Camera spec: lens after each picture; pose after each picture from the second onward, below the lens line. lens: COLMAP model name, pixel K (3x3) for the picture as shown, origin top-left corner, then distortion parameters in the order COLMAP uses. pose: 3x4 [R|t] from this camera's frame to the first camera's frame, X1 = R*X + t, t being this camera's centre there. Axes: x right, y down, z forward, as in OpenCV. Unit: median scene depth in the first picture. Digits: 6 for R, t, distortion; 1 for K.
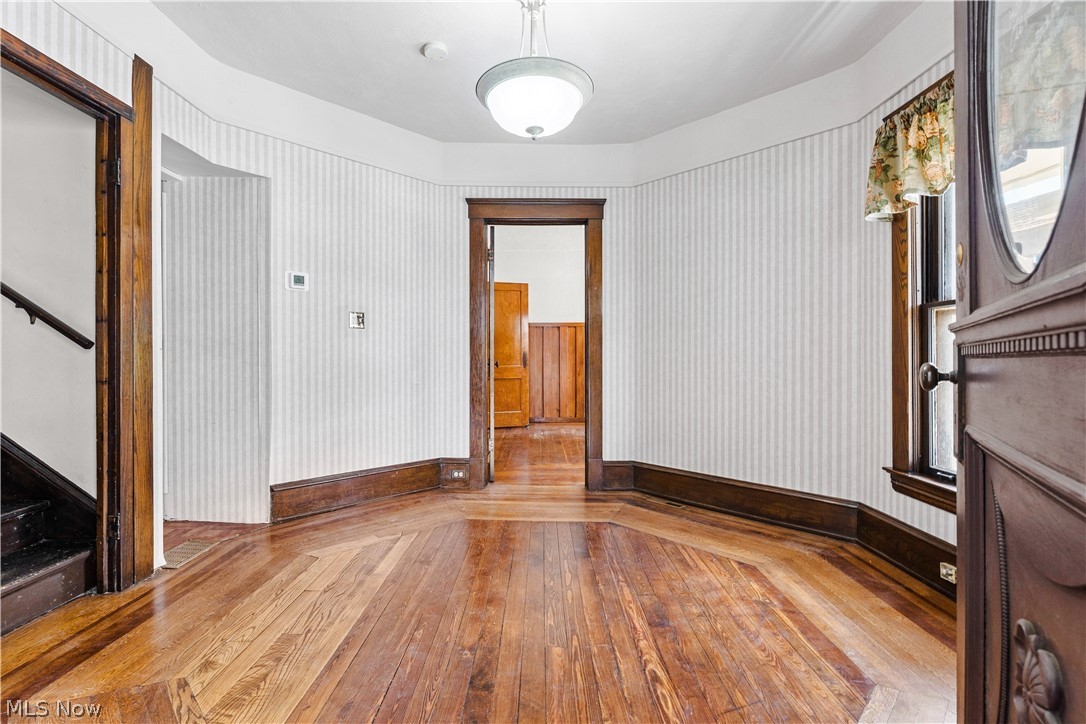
lens RADIAL K [[494.9, 0, 543.6], [0, 494.9, 358.8], [0, 0, 1]] dist [0.000046, 0.000144]
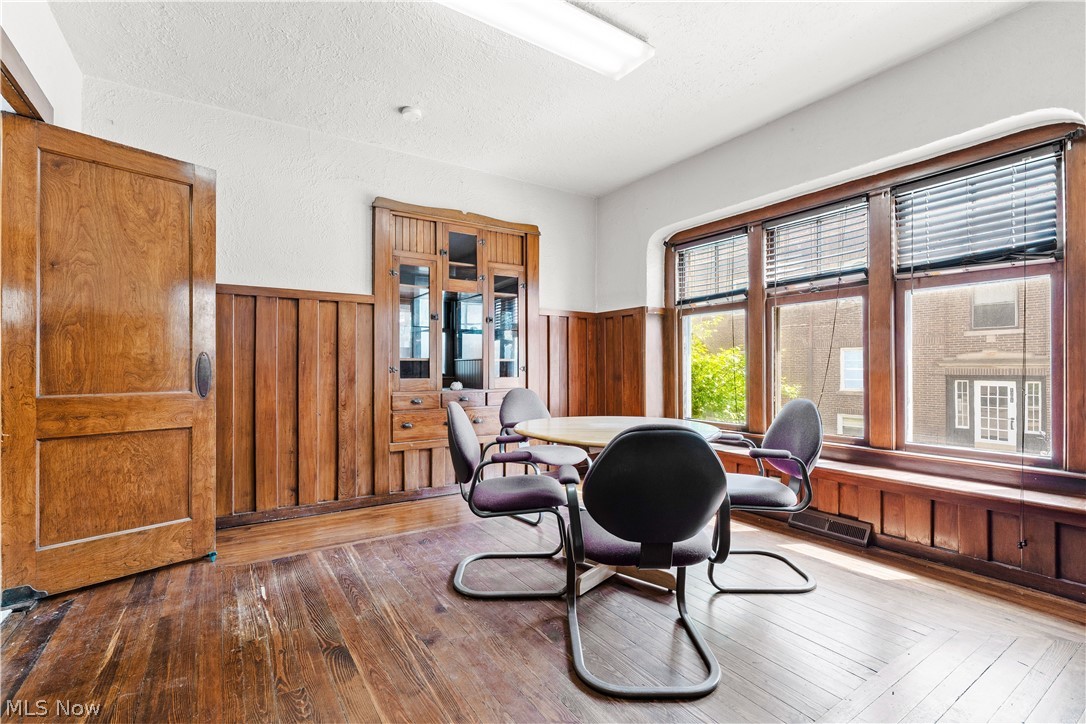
lens RADIAL K [[494.9, 0, 537.5], [0, 494.9, 367.1], [0, 0, 1]] dist [0.000046, 0.000144]
pose [[0.845747, 0.005448, 0.533556, -0.022401], [0.000634, 0.999937, -0.011214, 0.000276], [-0.533583, 0.009823, 0.845690, 0.520267]]
